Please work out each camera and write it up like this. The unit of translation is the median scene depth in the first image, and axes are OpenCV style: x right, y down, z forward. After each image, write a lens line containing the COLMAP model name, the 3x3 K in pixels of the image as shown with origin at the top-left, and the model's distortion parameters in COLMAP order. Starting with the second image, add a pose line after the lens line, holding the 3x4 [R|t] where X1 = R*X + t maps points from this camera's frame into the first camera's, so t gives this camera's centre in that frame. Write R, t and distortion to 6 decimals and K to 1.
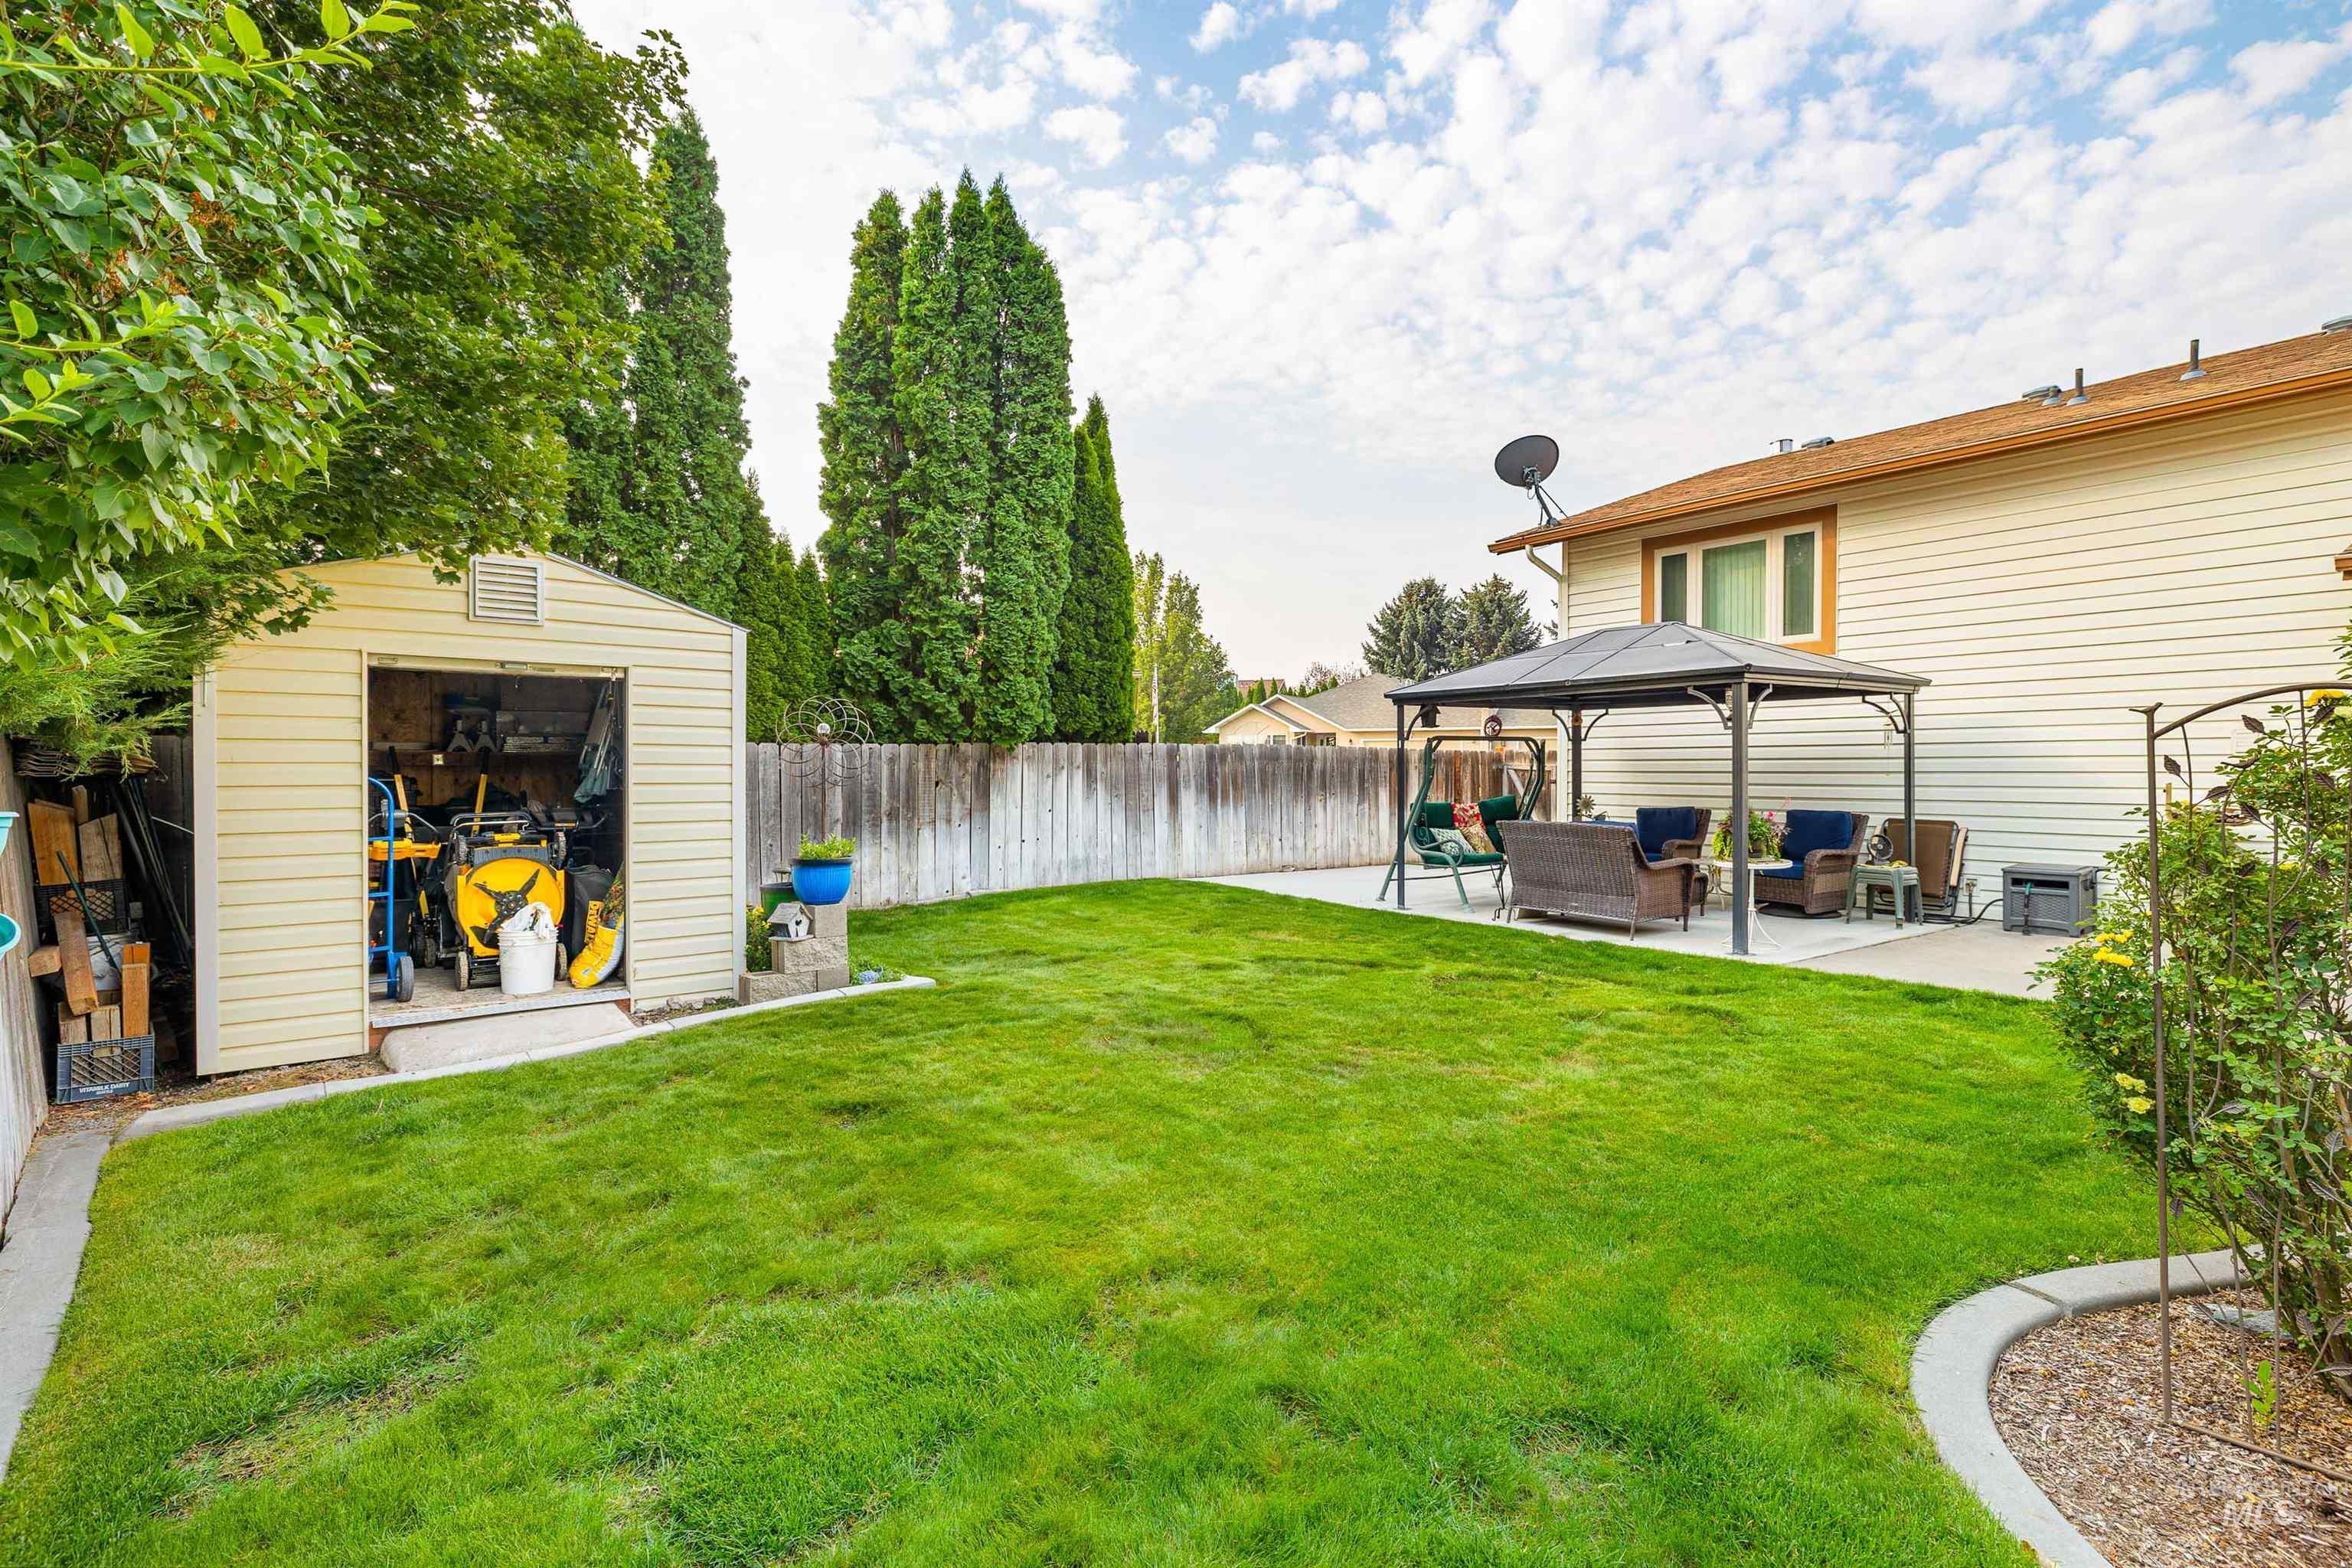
lens RADIAL K [[1124.1, 0, 1177.6], [0, 1124.1, 783.7], [0, 0, 1]] dist [-0.005122, -0.000041]
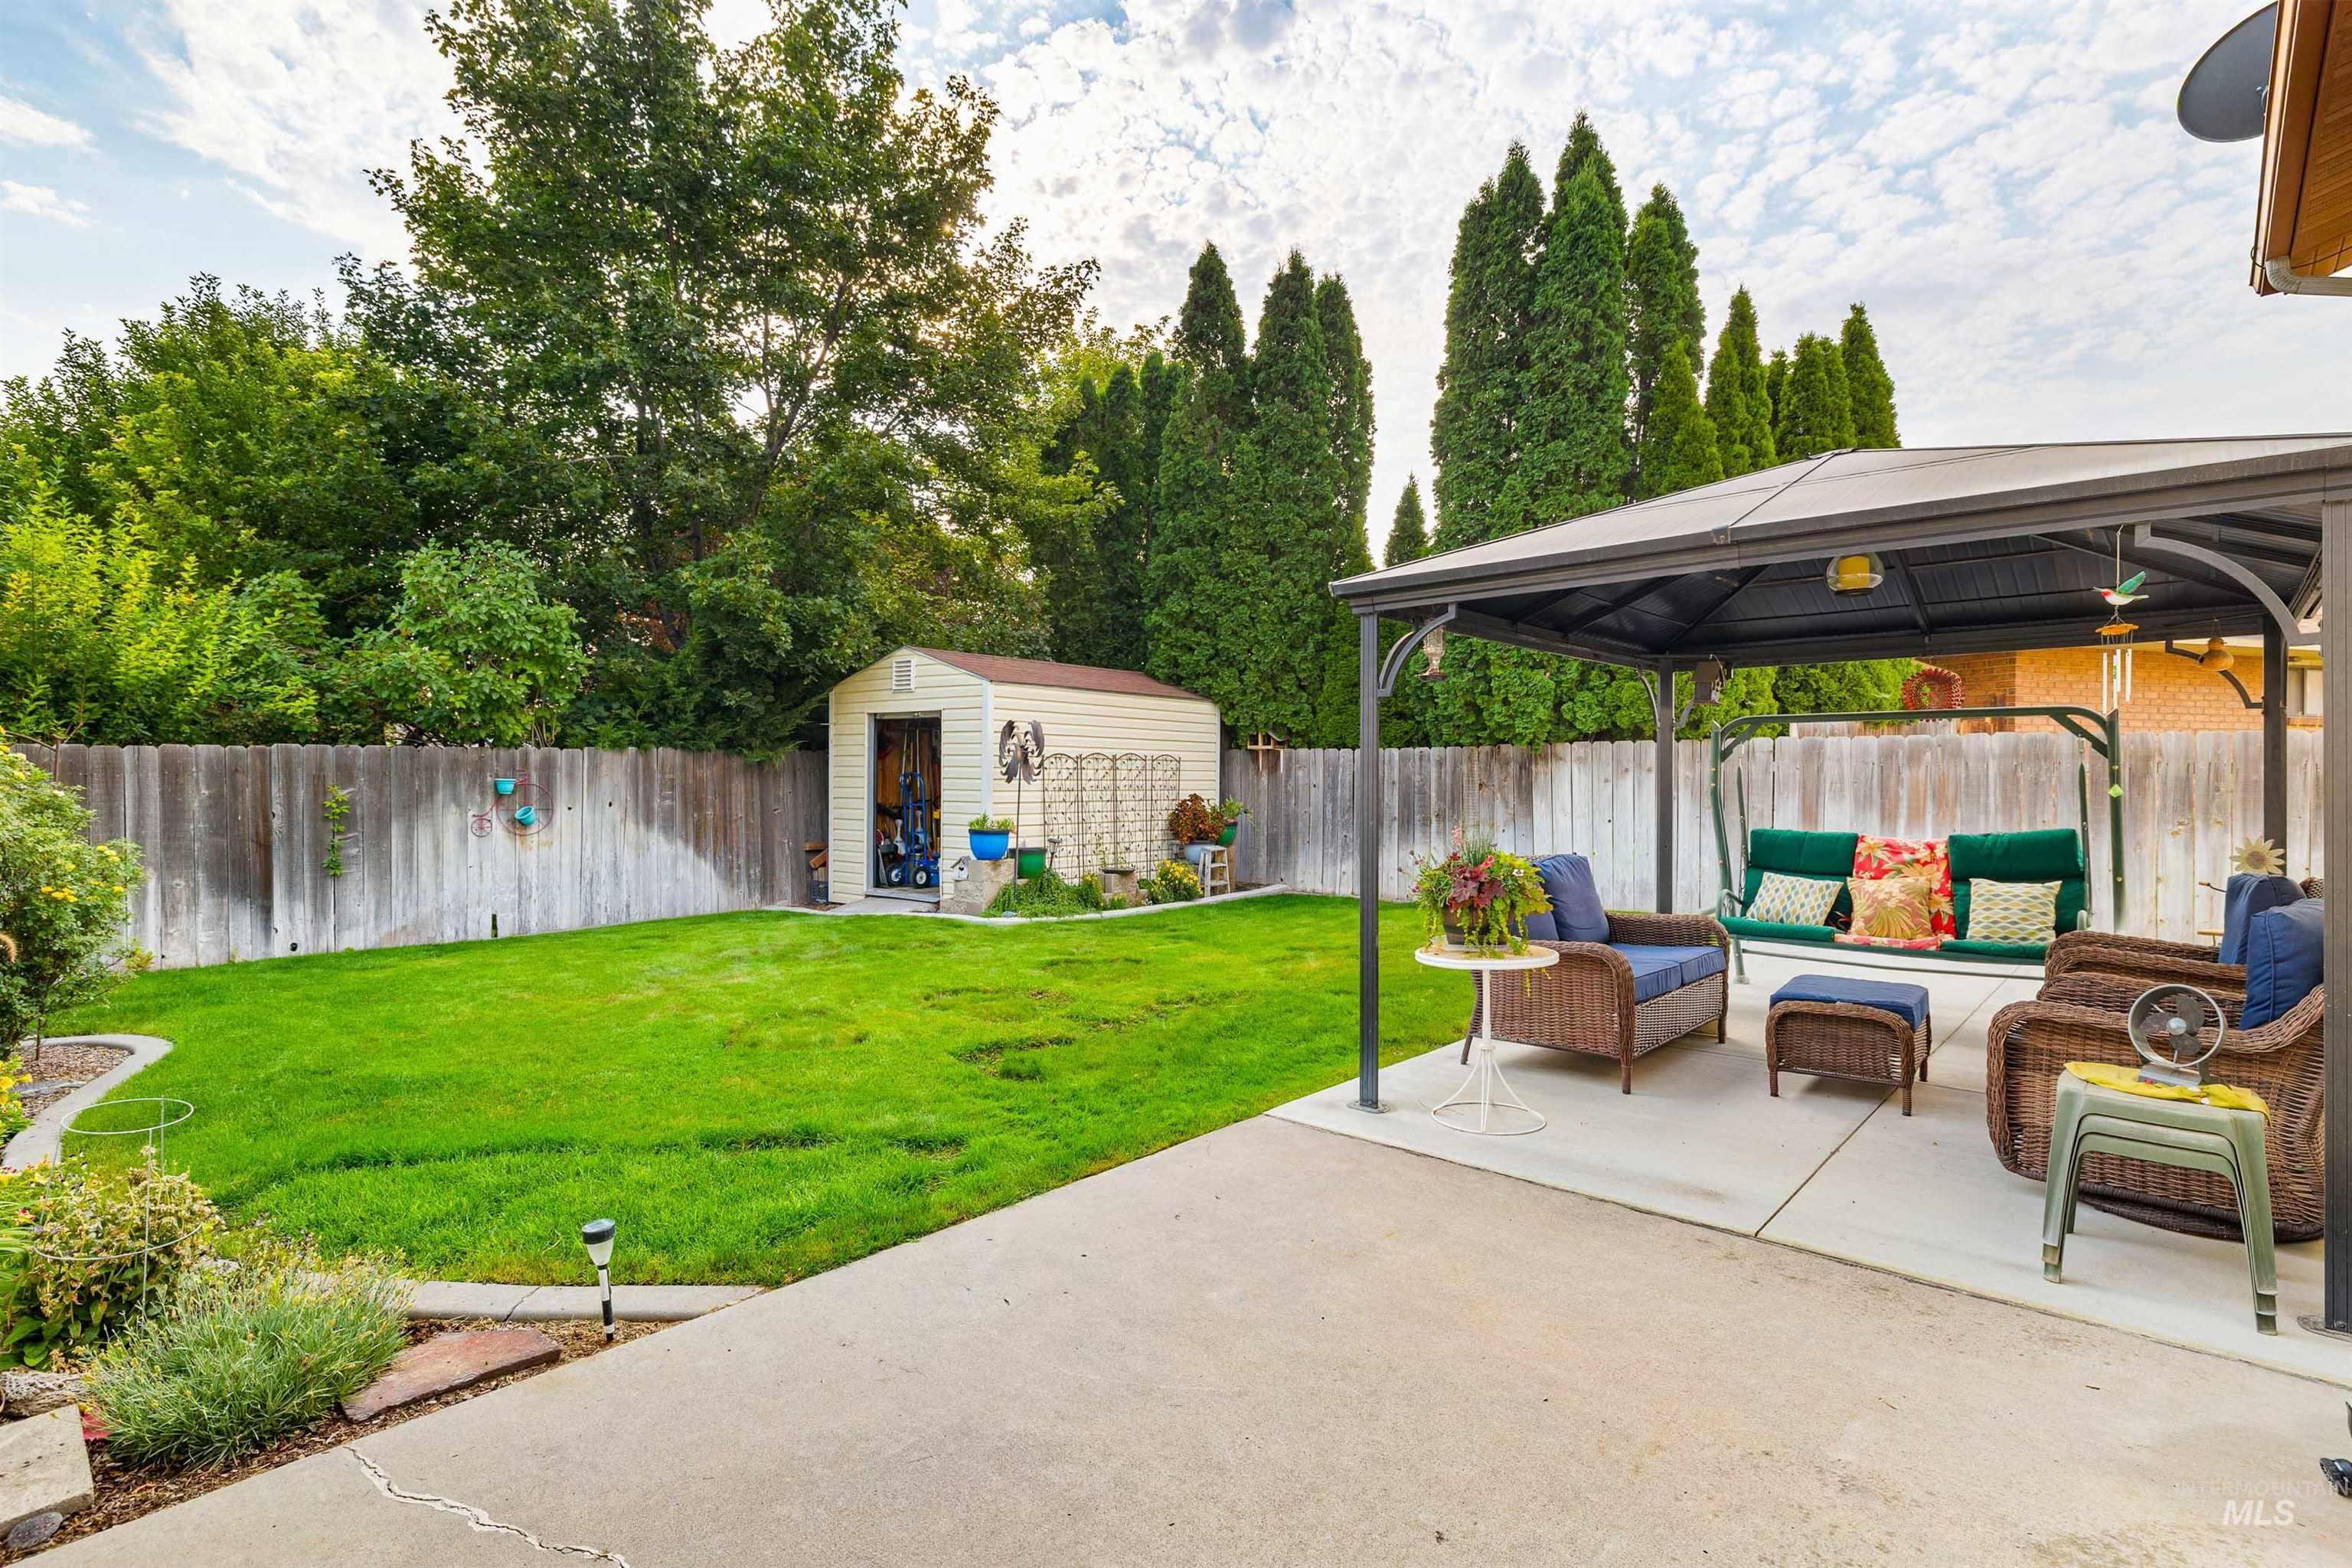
lens RADIAL K [[1124.1, 0, 1174.5], [0, 1124.1, 775.9], [0, 0, 1]] dist [-0.005122, -0.000041]
pose [[0.216385, 0.006799, -0.976284, 0.704517], [-0.017106, 0.999849, 0.003172, -0.007955], [0.976158, 0.016014, 0.216469, 0.539192]]
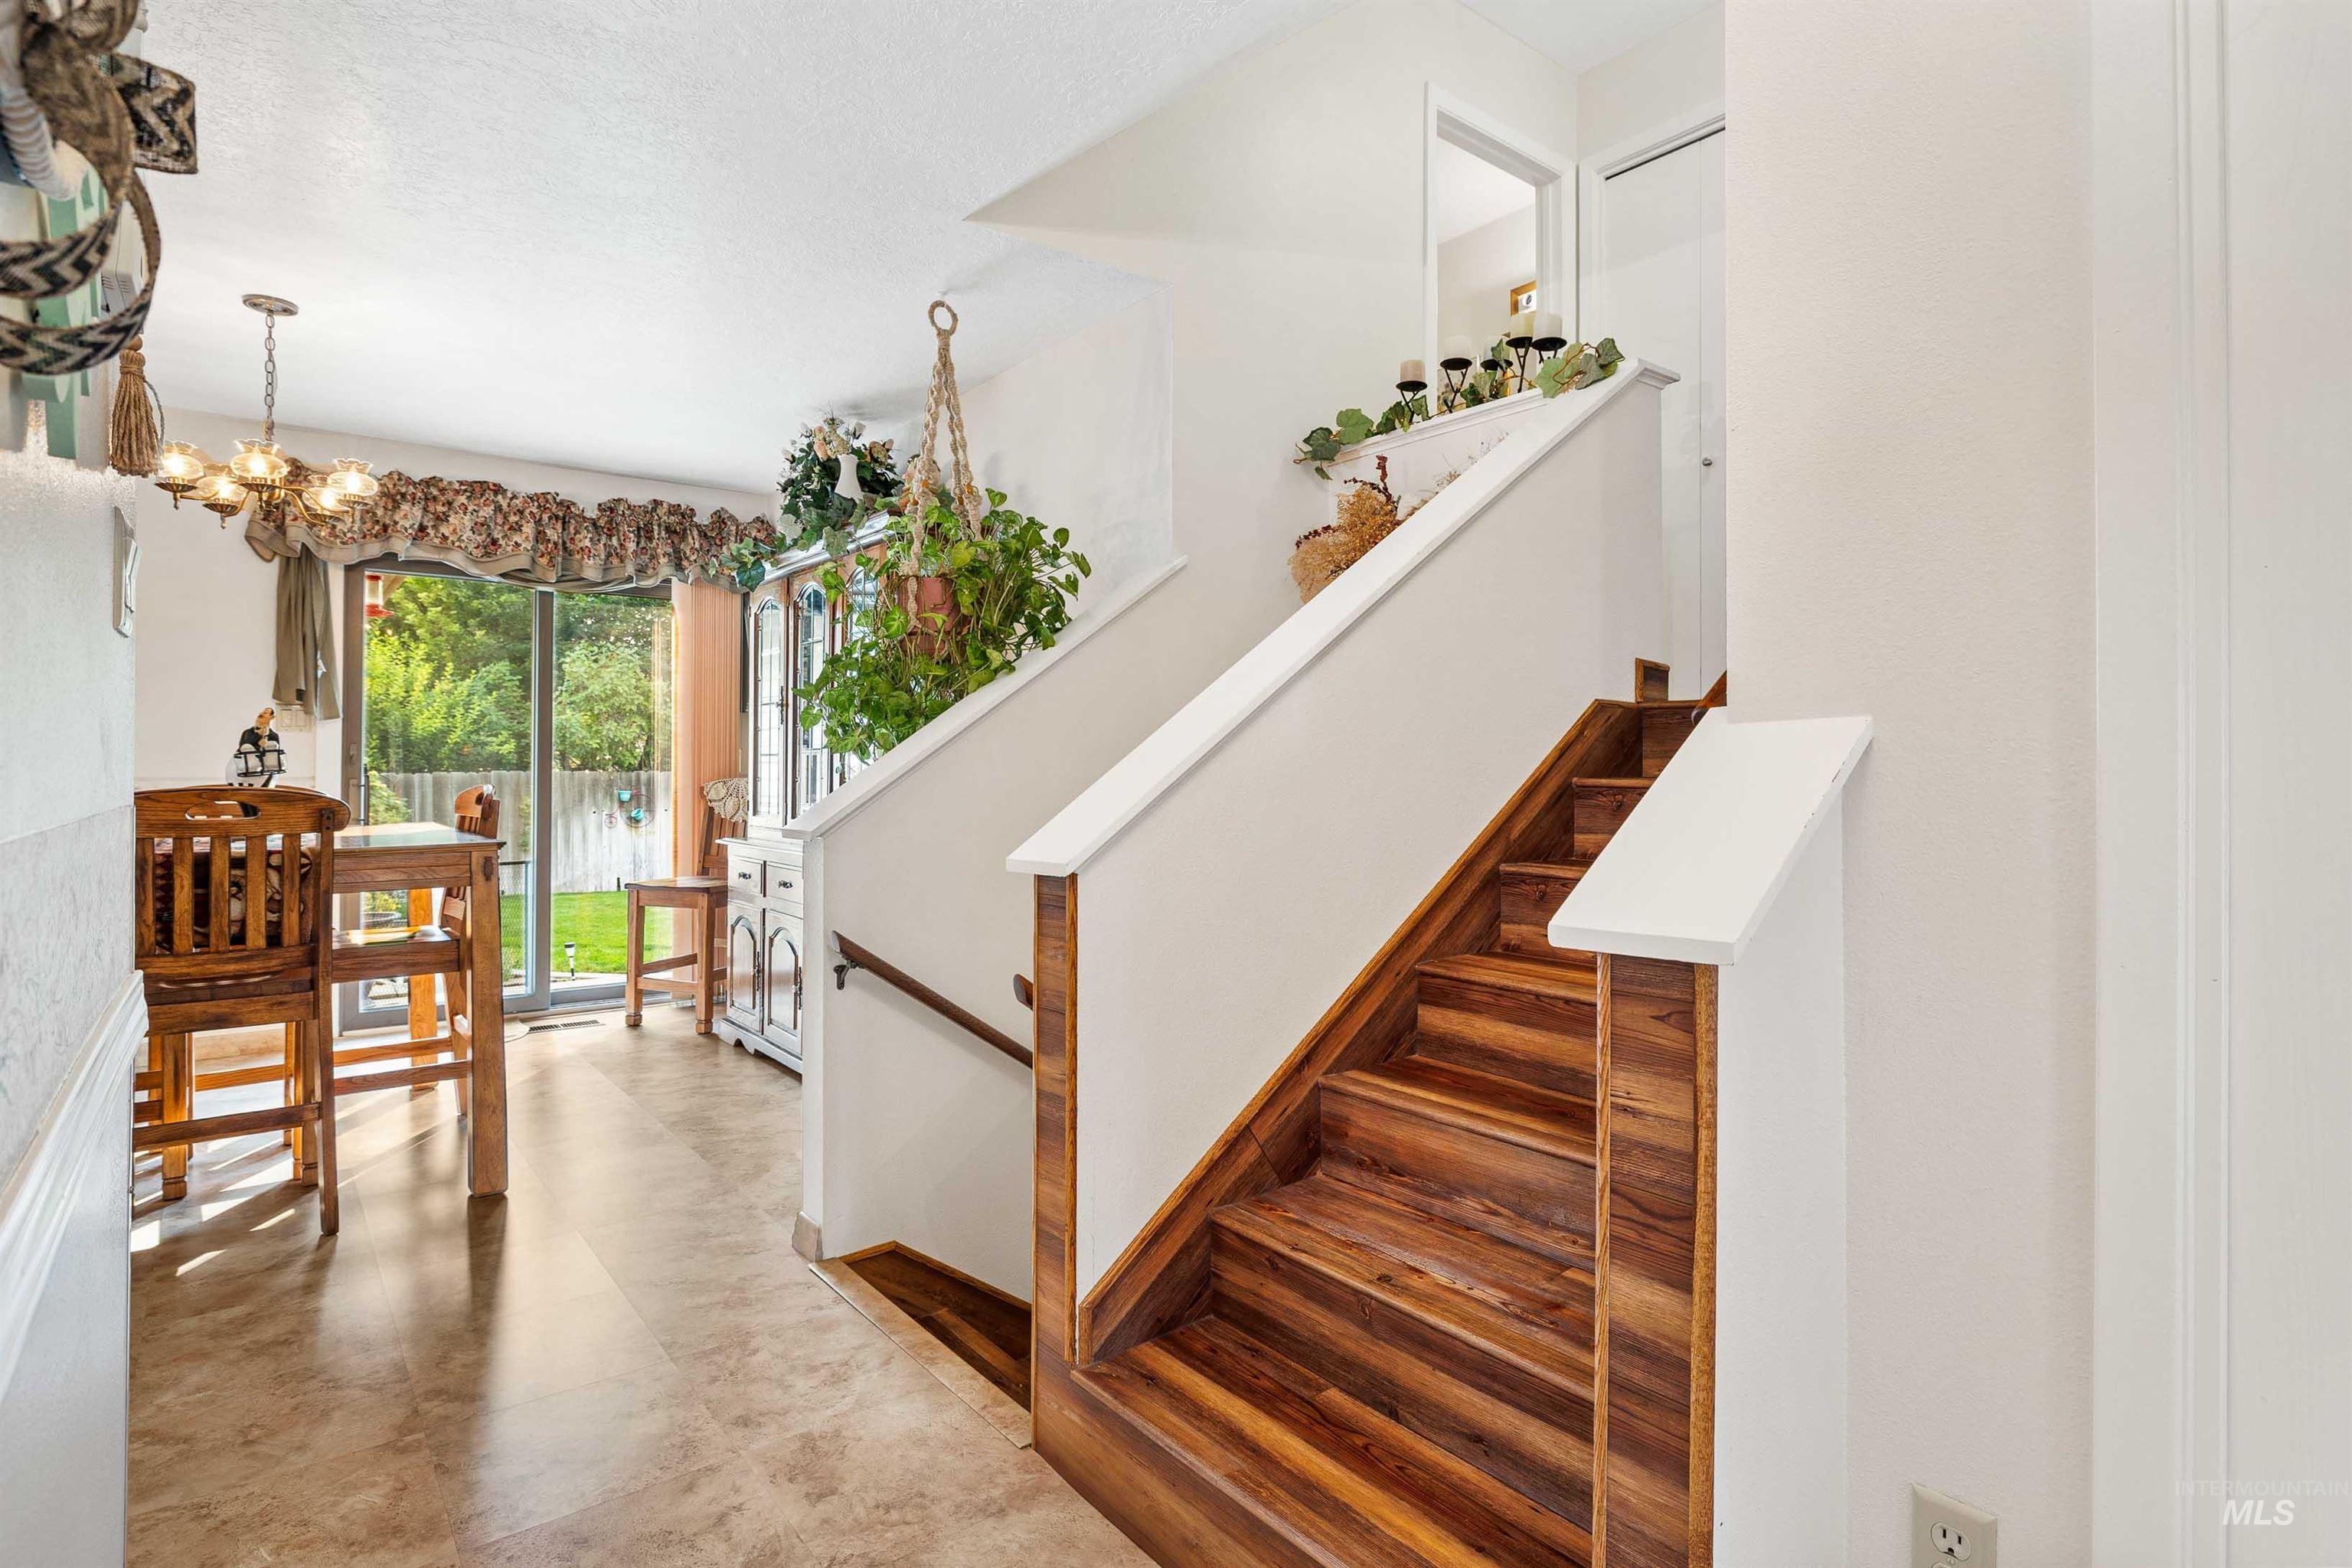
lens RADIAL K [[1198.3, 0, 1165.6], [0, 1198.3, 771.1], [0, 0, 1]] dist [-0.002614, 0.001150]
pose [[0.040020, -0.000464, -0.999199, 1.227005], [-0.013561, 0.999908, -0.001007, -0.026182], [0.999107, 0.013590, 0.040010, 0.820208]]
